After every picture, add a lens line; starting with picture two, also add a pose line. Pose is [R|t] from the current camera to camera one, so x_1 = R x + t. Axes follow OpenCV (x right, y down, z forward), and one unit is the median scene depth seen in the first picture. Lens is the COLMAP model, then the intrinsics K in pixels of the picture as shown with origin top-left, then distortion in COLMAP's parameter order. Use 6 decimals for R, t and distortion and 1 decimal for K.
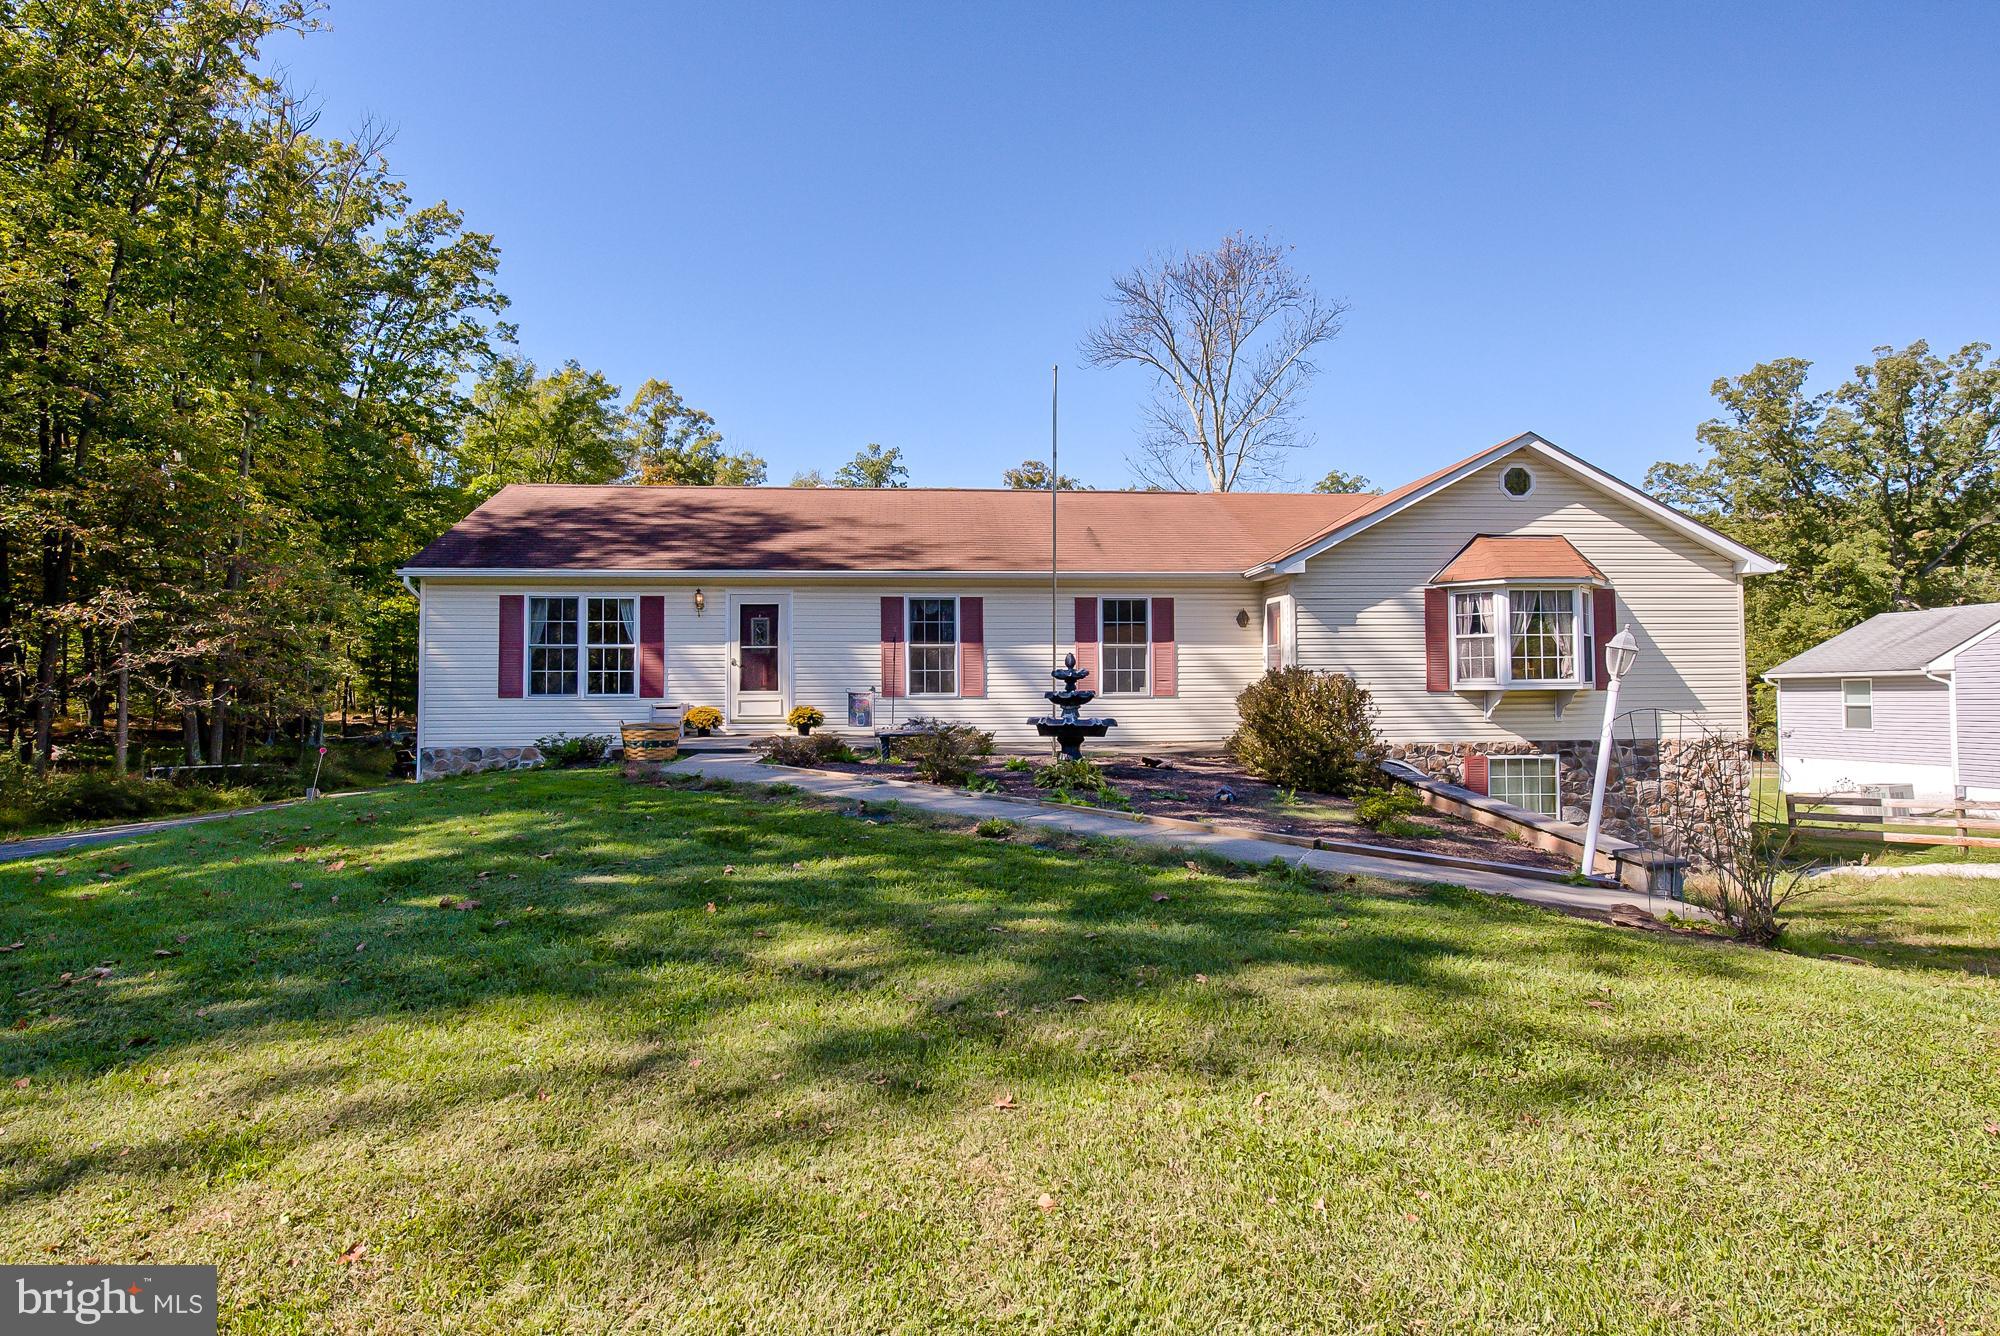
lens RADIAL K [[1066.9, 0, 1000.0], [0, 1066.9, 668.0], [0, 0, 1]] dist [0.018415, 0.000257]
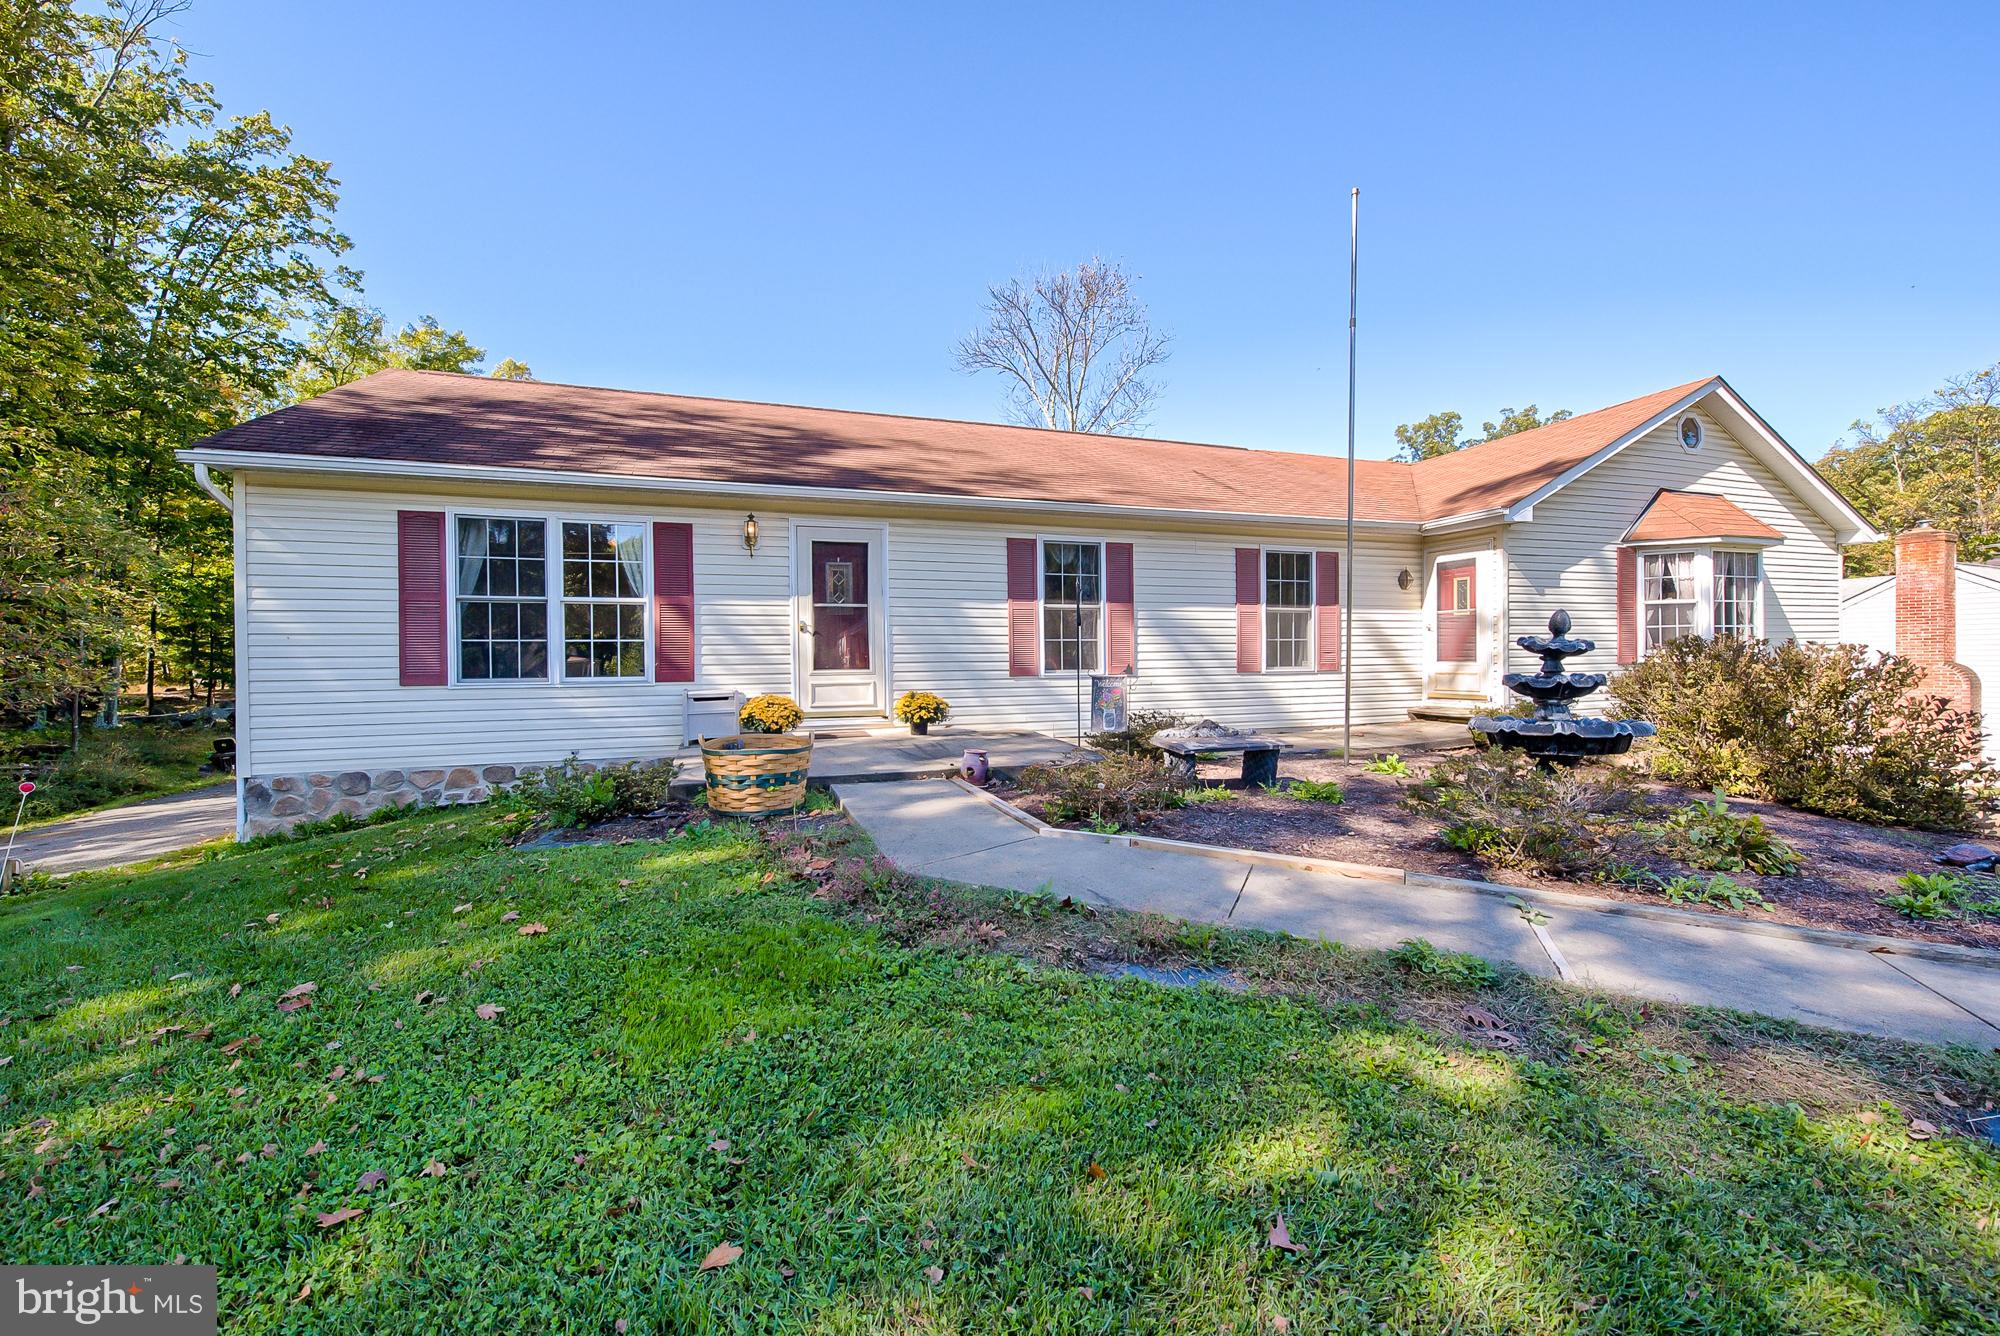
lens RADIAL K [[793.1, 0, 1000.0], [0, 793.1, 668.0], [0, 0, 1]] dist [-0.000287, -0.000368]
pose [[0.966102, -0.008377, 0.258024, -0.253833], [-0.000964, 0.999349, 0.036055, 0.002078], [-0.258158, -0.035081, 0.965466, 0.479781]]
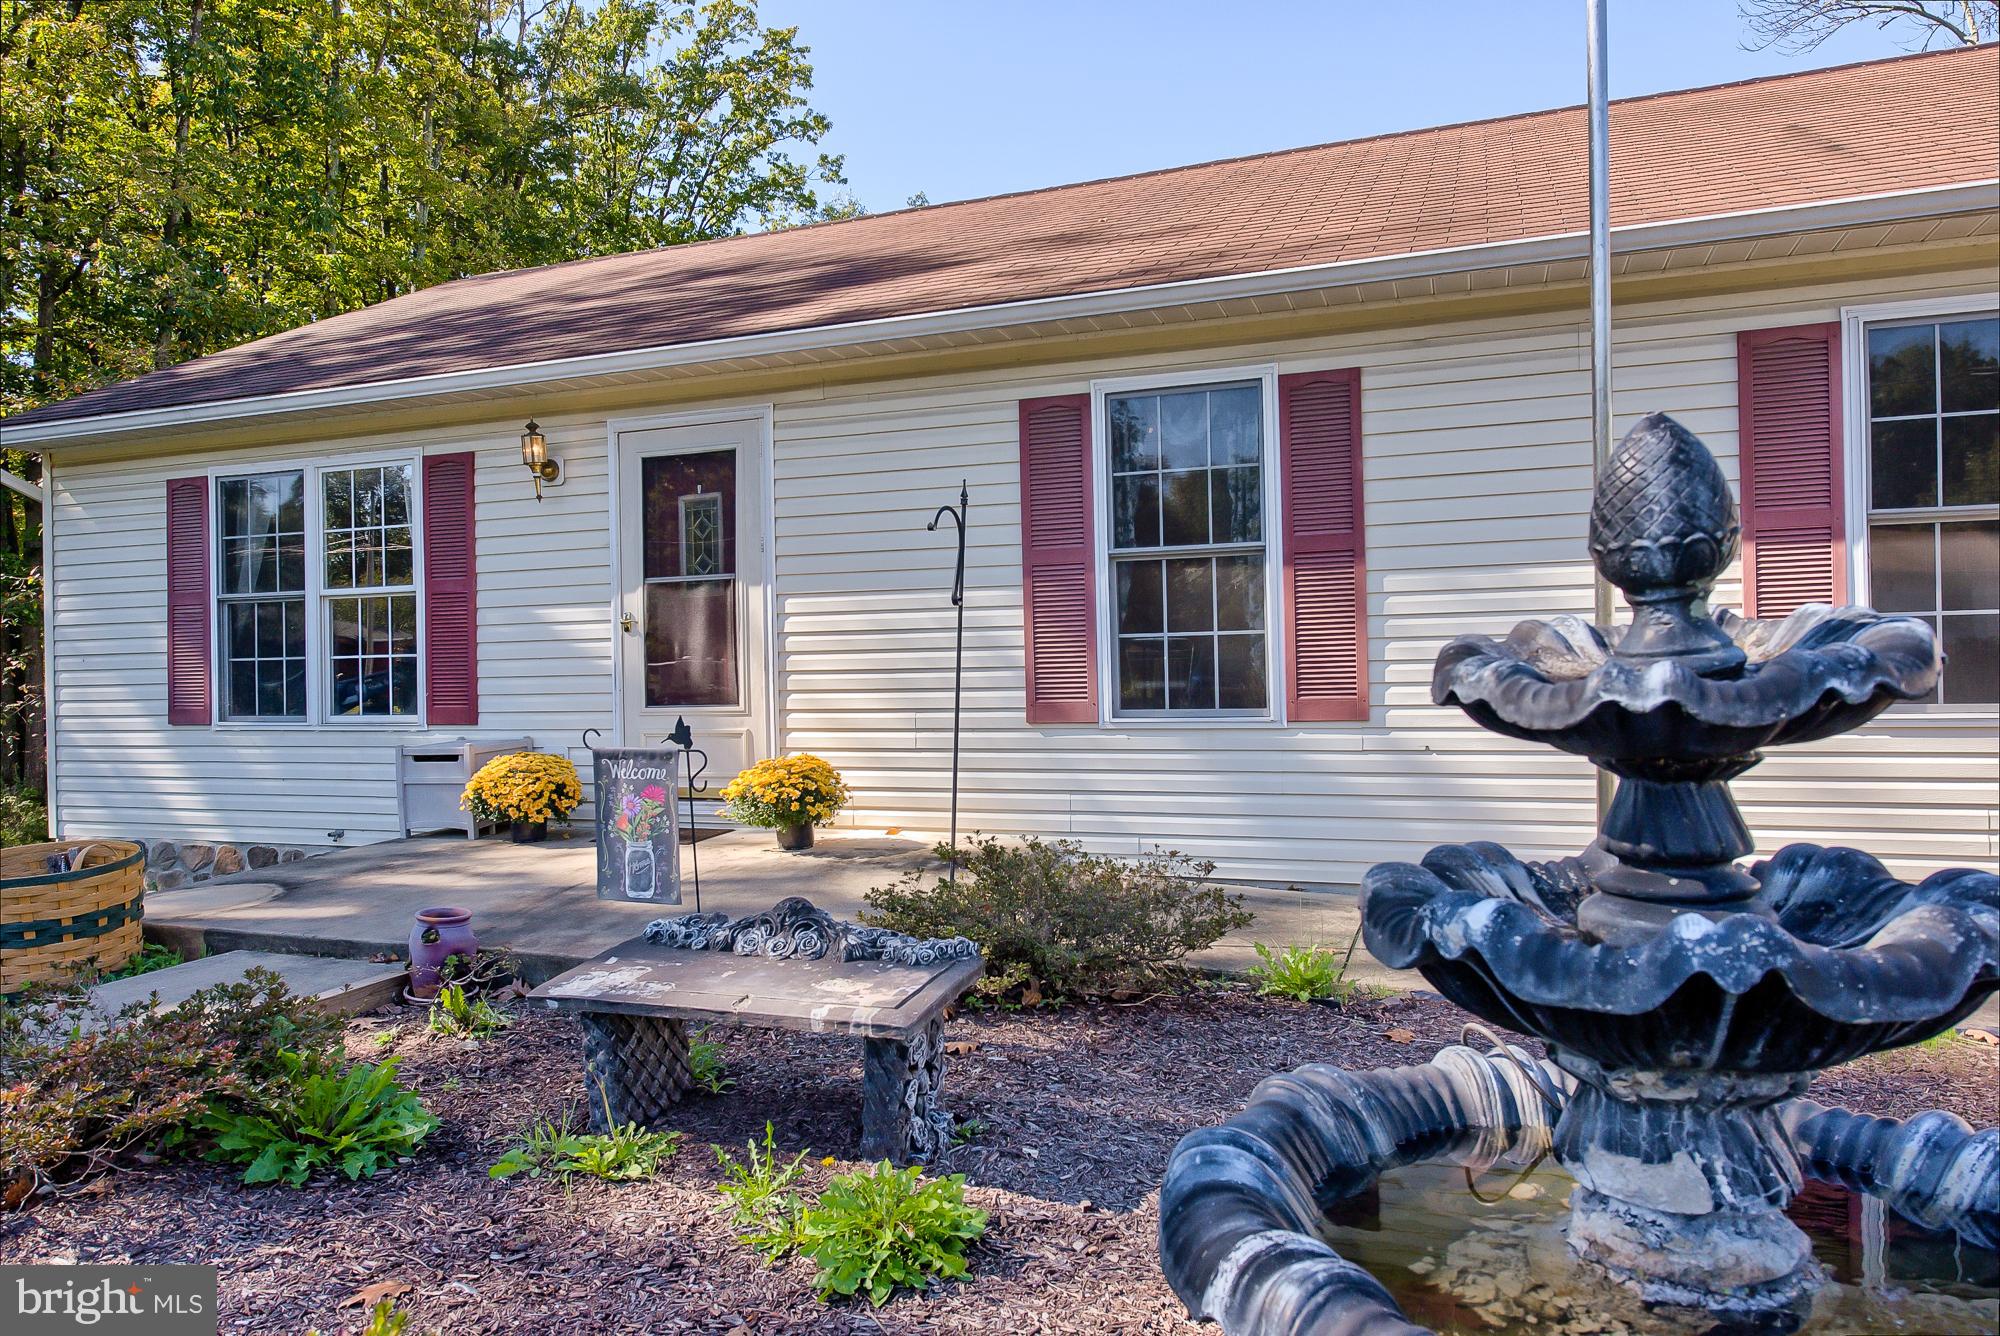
lens RADIAL K [[1333.1, 0, 1000.0], [0, 1333.1, 668.0], [0, 0, 1]] dist [-0.002418, -0.000790]
pose [[0.903613, -0.013404, -0.428140, 0.046879], [0.025988, 0.999385, 0.023561, 0.001746], [0.427560, -0.032417, 0.903405, 0.644673]]
